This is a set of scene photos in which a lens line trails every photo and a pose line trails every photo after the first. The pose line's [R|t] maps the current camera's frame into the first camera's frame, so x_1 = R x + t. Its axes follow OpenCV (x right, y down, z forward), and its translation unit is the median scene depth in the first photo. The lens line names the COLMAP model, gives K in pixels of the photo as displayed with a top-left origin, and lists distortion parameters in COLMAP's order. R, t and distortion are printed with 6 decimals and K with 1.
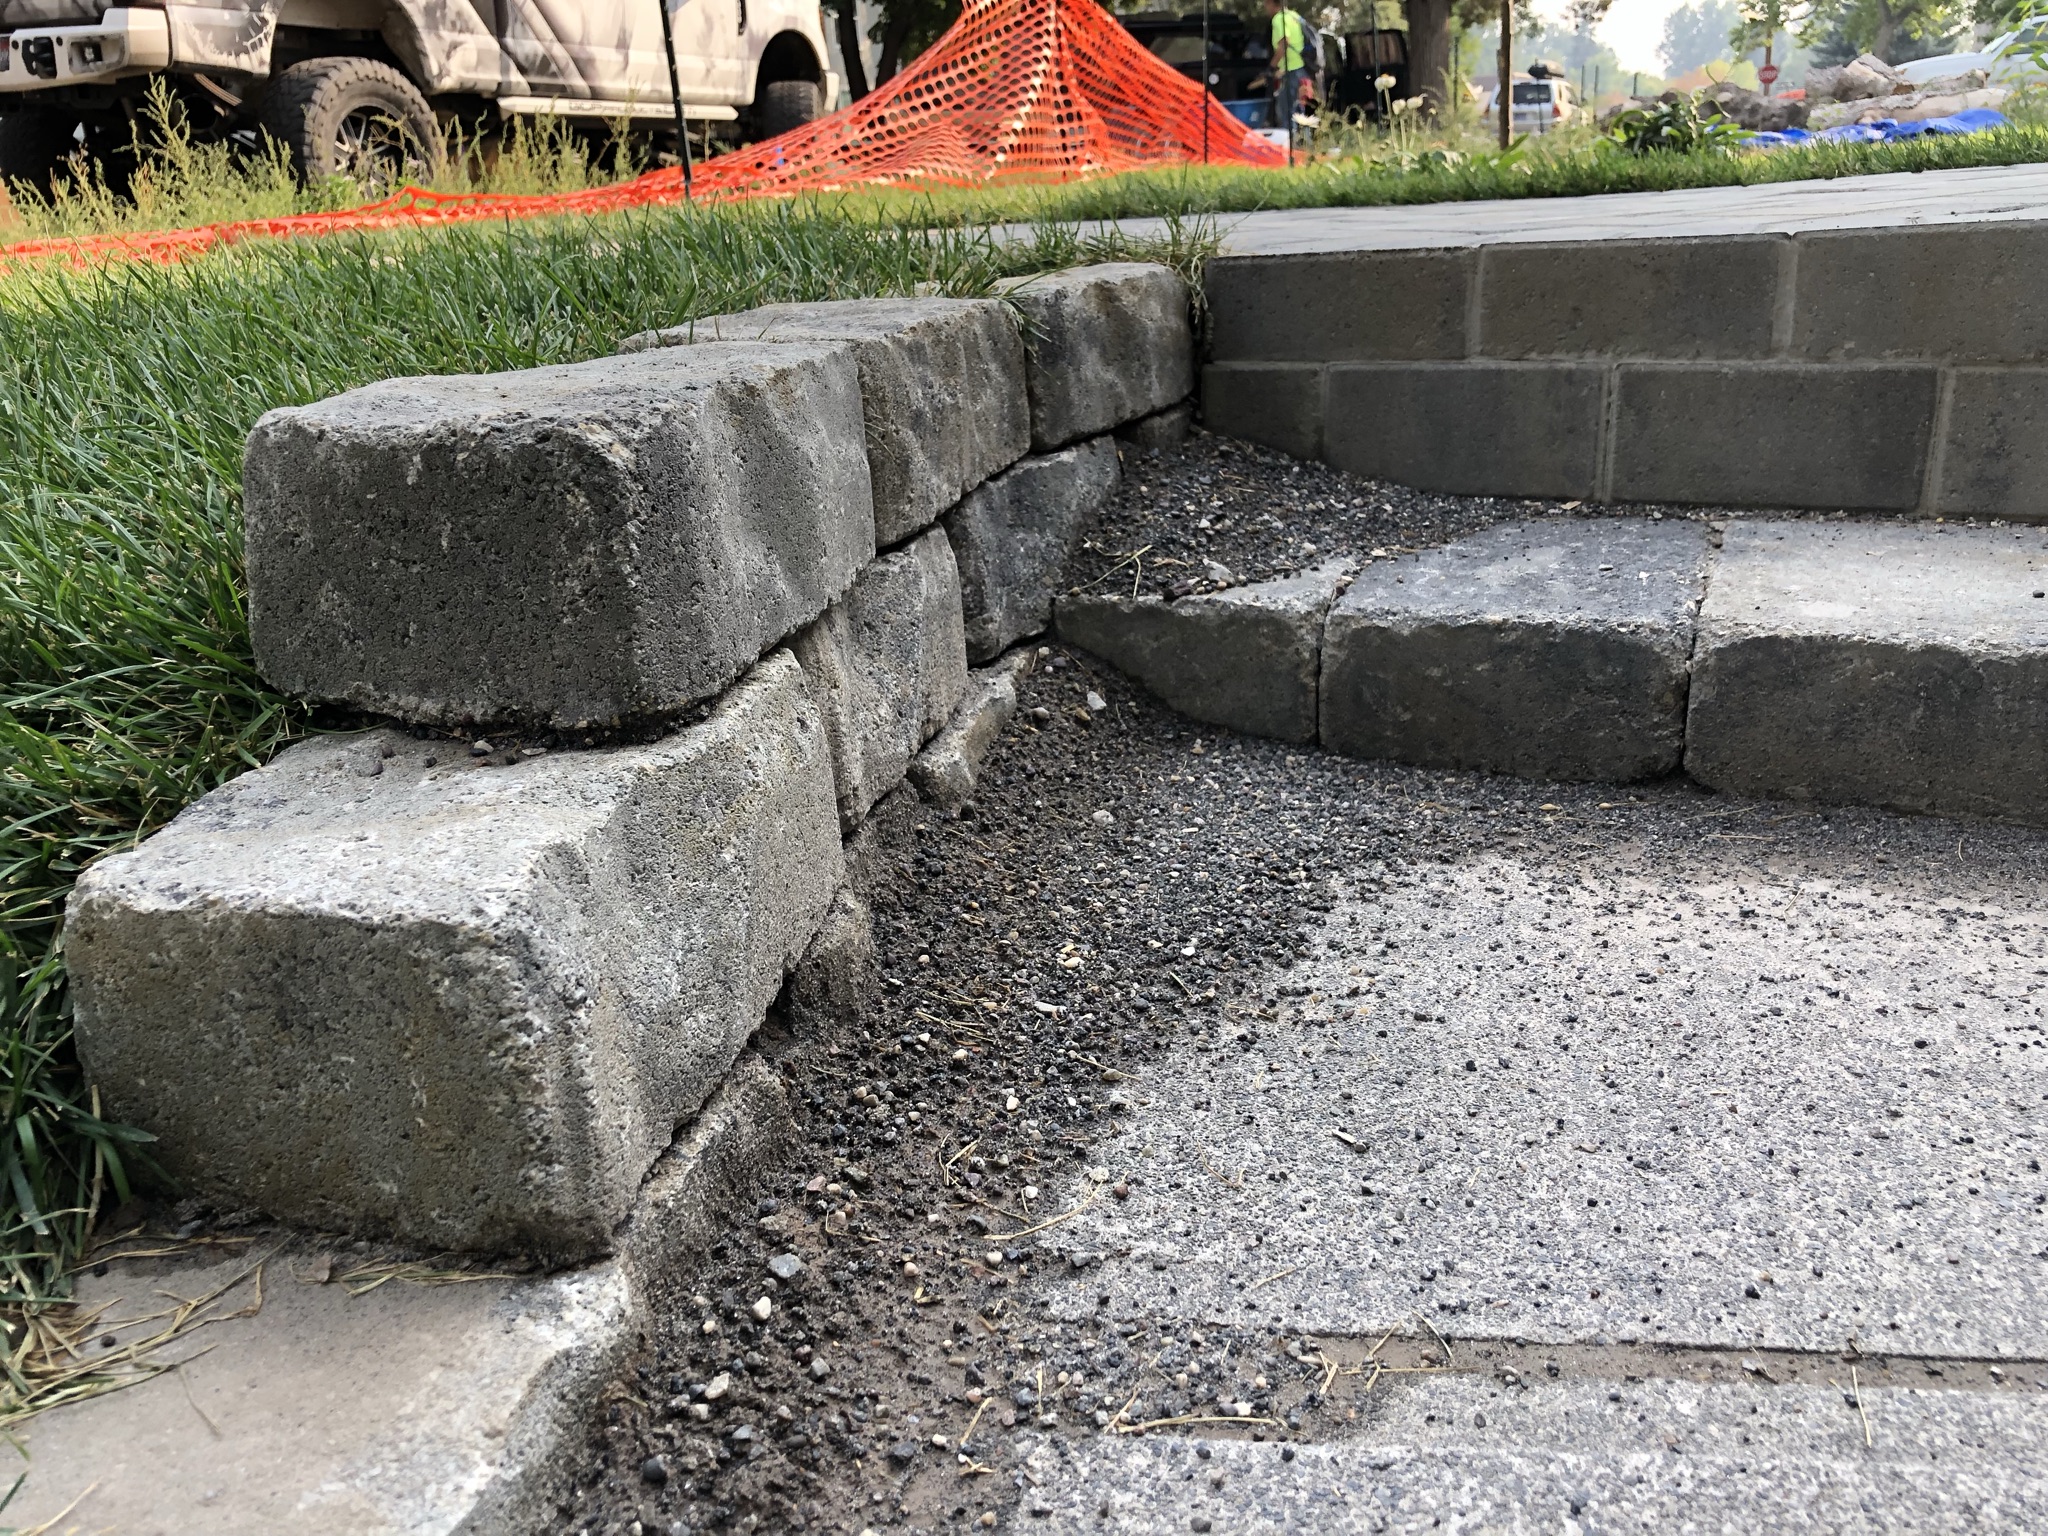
lens RADIAL K [[1659.1, 0, 1024.0], [0, 1659.1, 768.0], [0, 0, 1]] dist [0.037982, -0.023762]
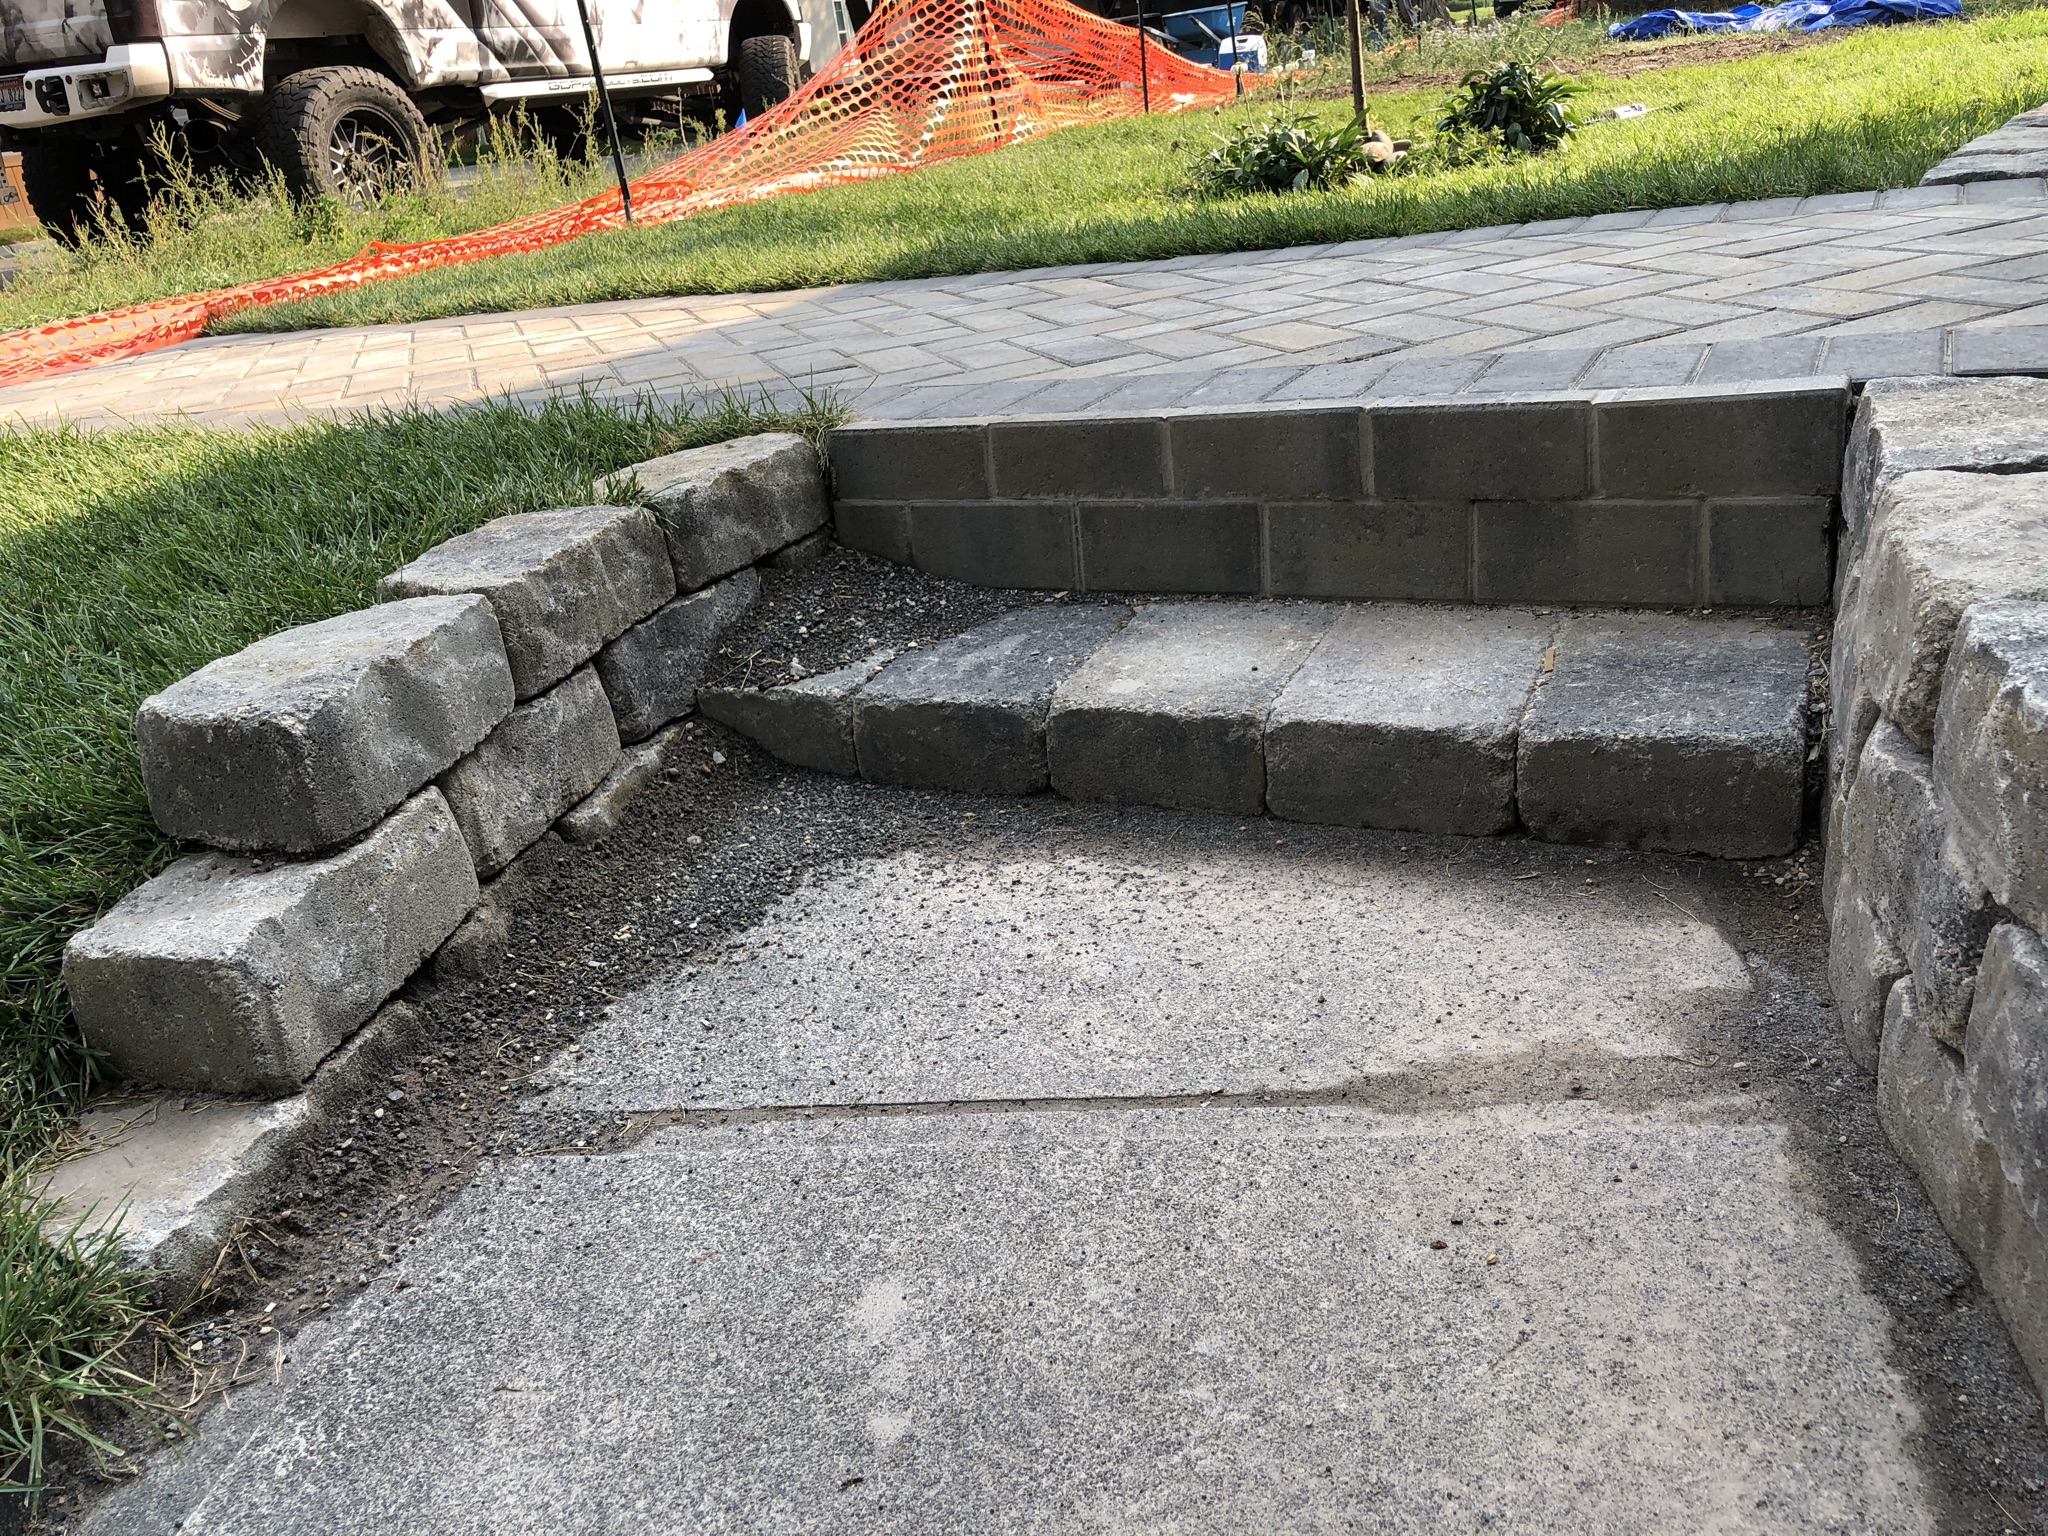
lens RADIAL K [[1685.8, 0, 1033.0], [0, 1685.8, 755.8], [0, 0, 1]] dist [0.021604, 0.006259]
pose [[0.997154, -0.061790, -0.043198, 0.474154], [0.064033, 0.996559, 0.052636, -0.124186], [0.039797, -0.055252, 0.997679, -0.681786]]
